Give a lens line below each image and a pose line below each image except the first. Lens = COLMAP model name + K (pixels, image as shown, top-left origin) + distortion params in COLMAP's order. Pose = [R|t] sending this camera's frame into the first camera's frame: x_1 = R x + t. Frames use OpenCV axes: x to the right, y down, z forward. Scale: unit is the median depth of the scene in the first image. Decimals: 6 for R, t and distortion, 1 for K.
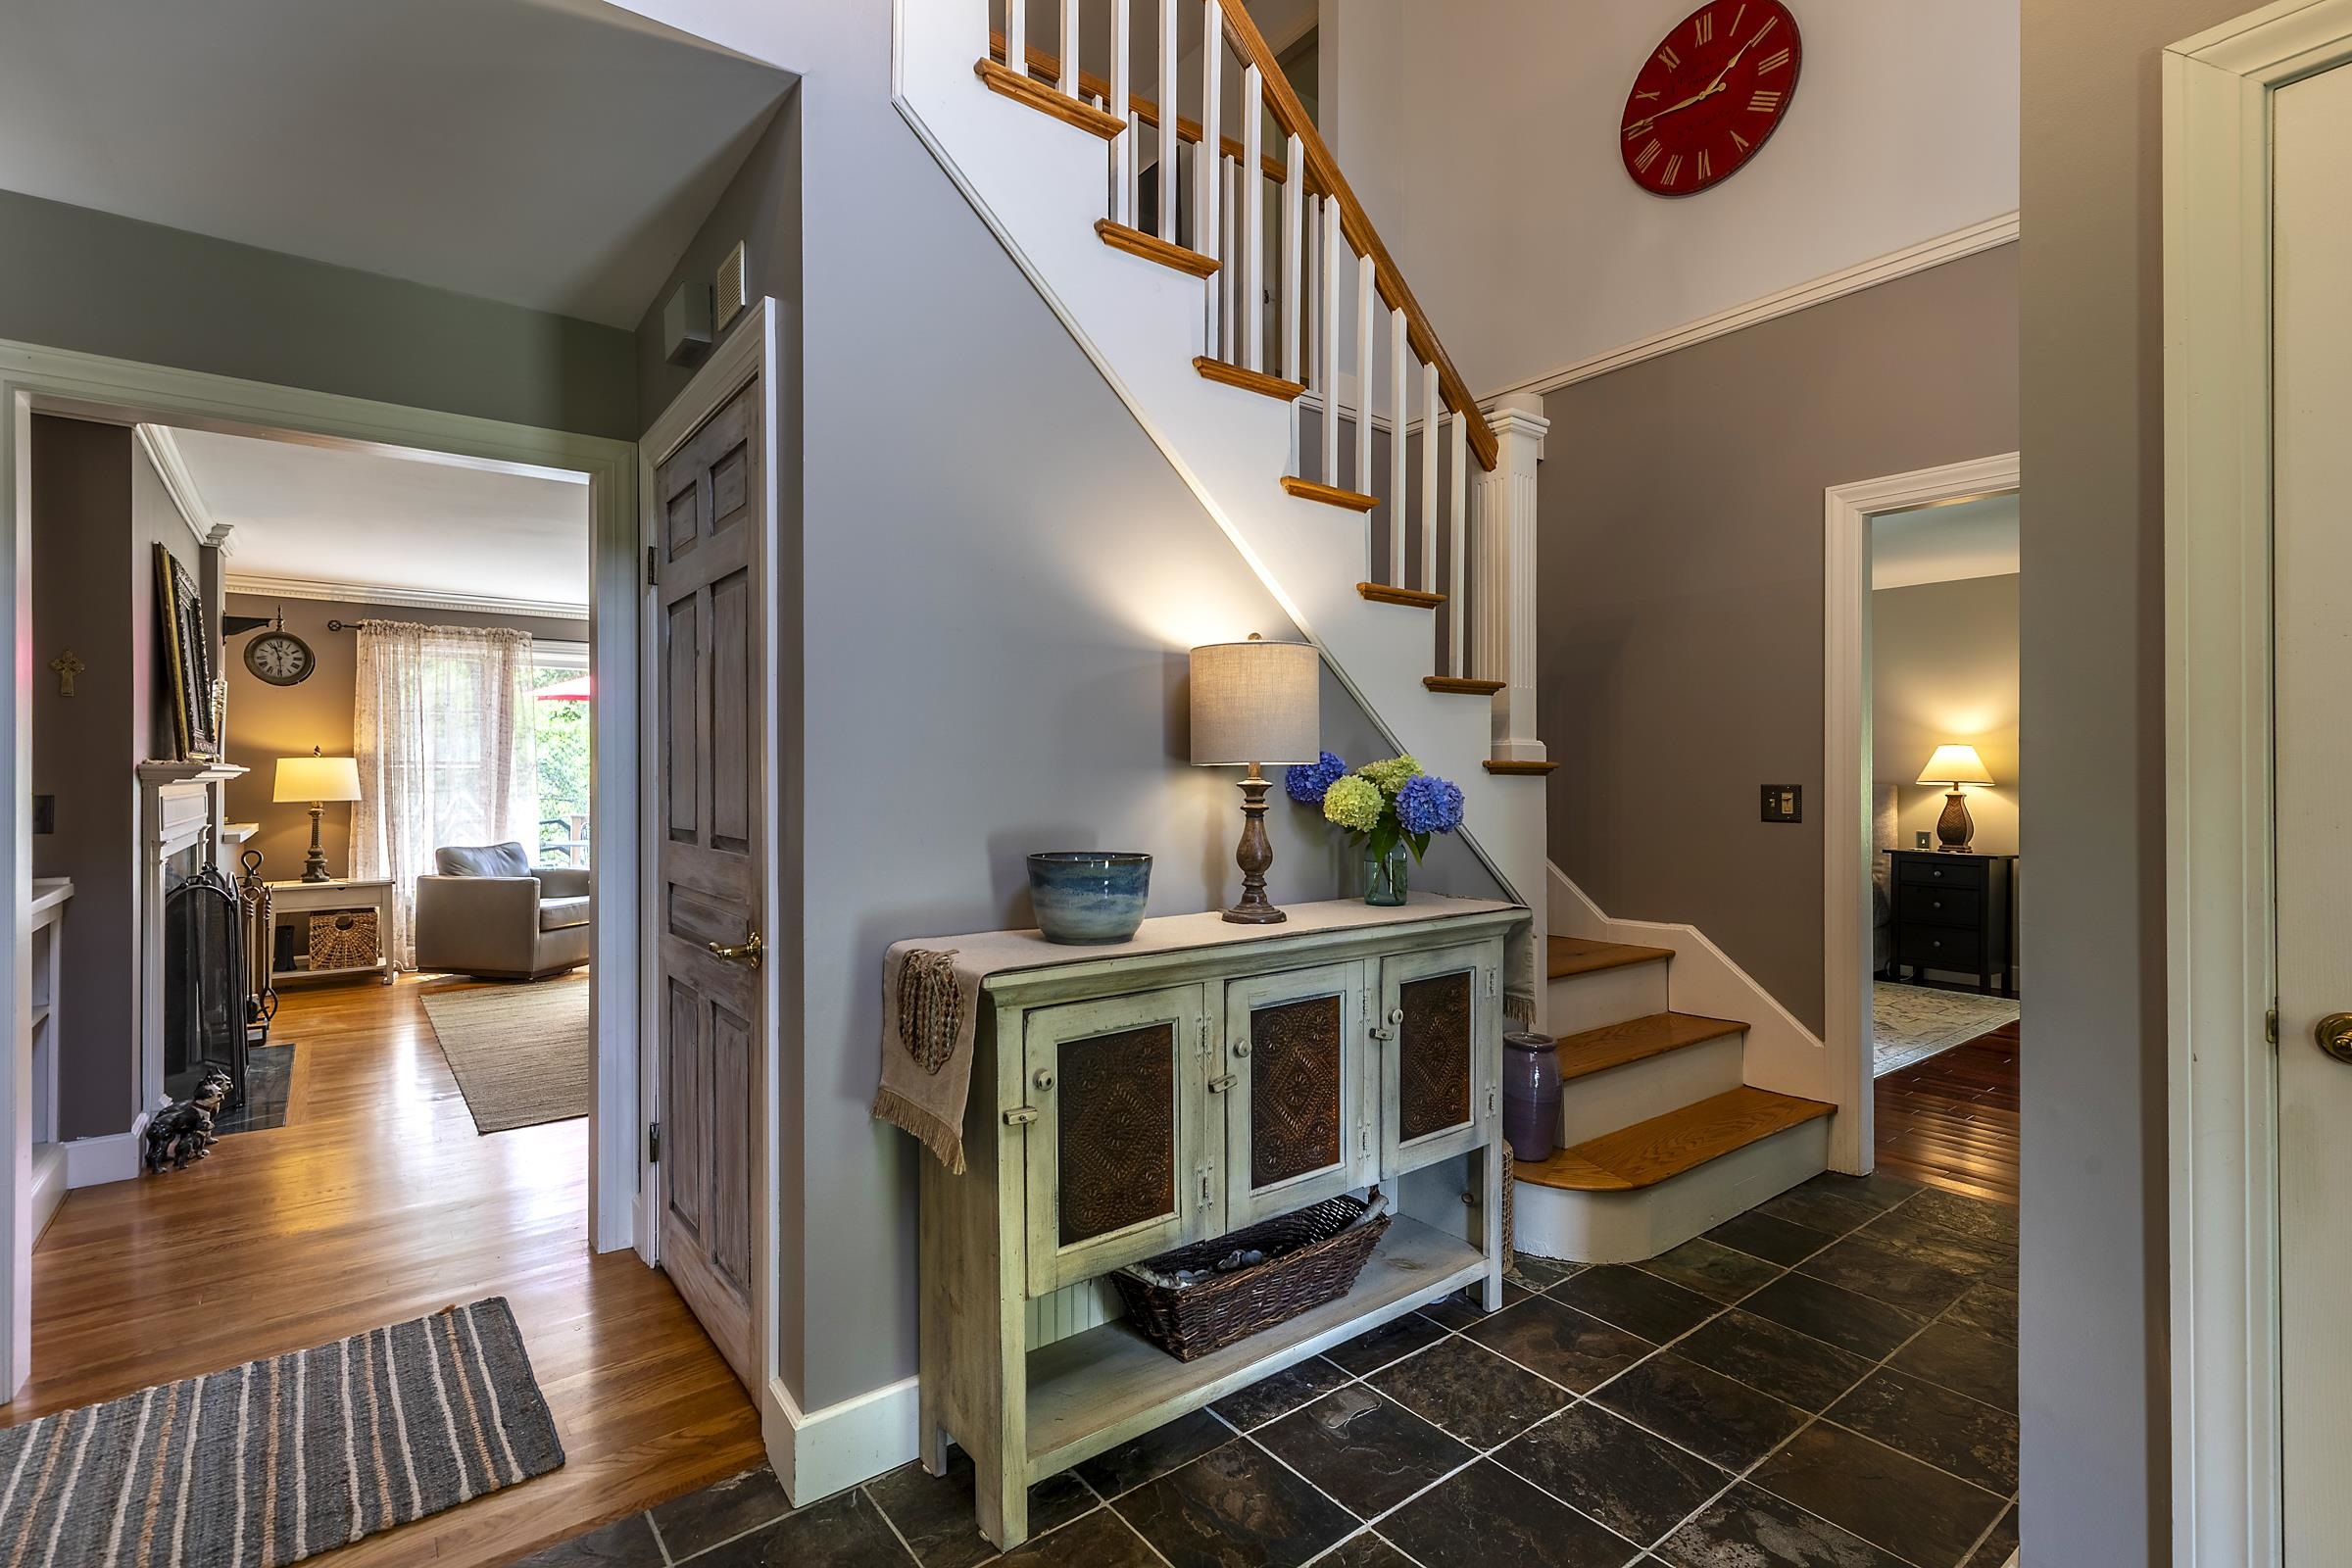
lens RADIAL K [[1087.1, 0, 1171.9], [0, 1087.1, 777.3], [0, 0, 1]] dist [0.013551, 0.000110]
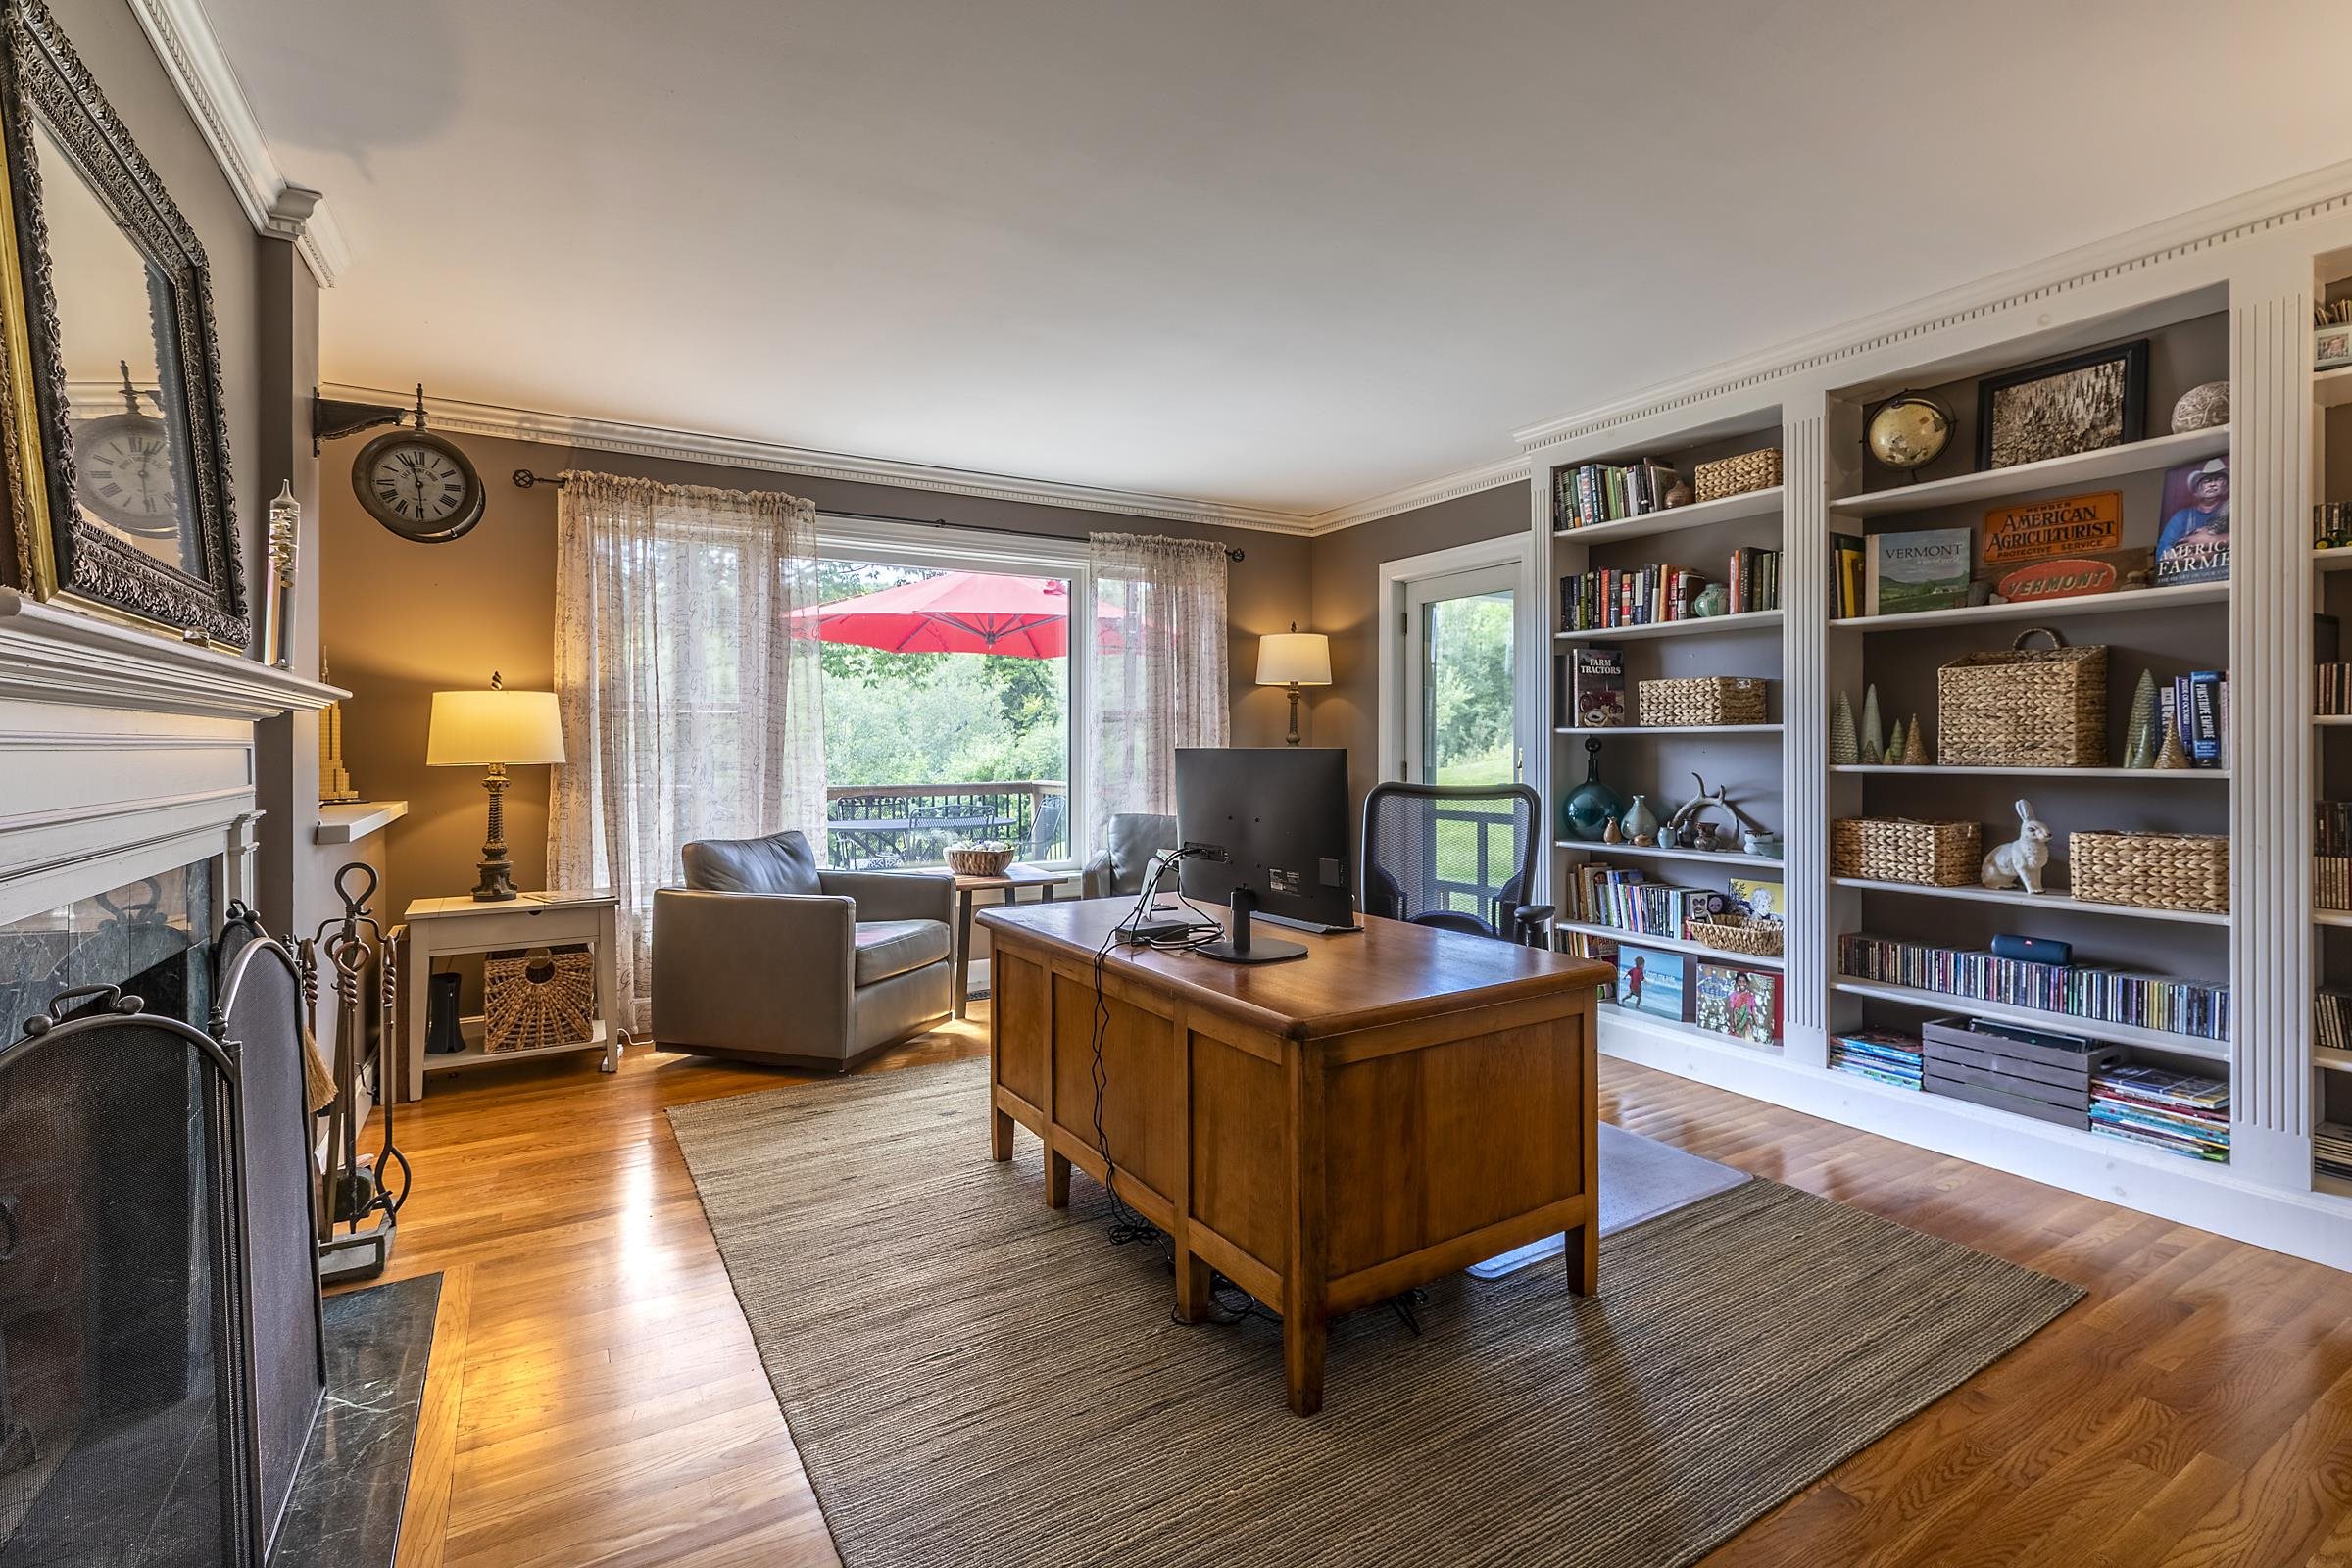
lens RADIAL K [[1105.0, 0, 1256.8], [0, 1105.0, 754.6], [0, 0, 1]] dist [0.004194, 0.000271]
pose [[0.997299, 0.000939, -0.073443, -0.321209], [-0.000615, 0.999990, 0.004432, 0.013471], [0.073446, -0.004375, 0.997290, 0.427457]]
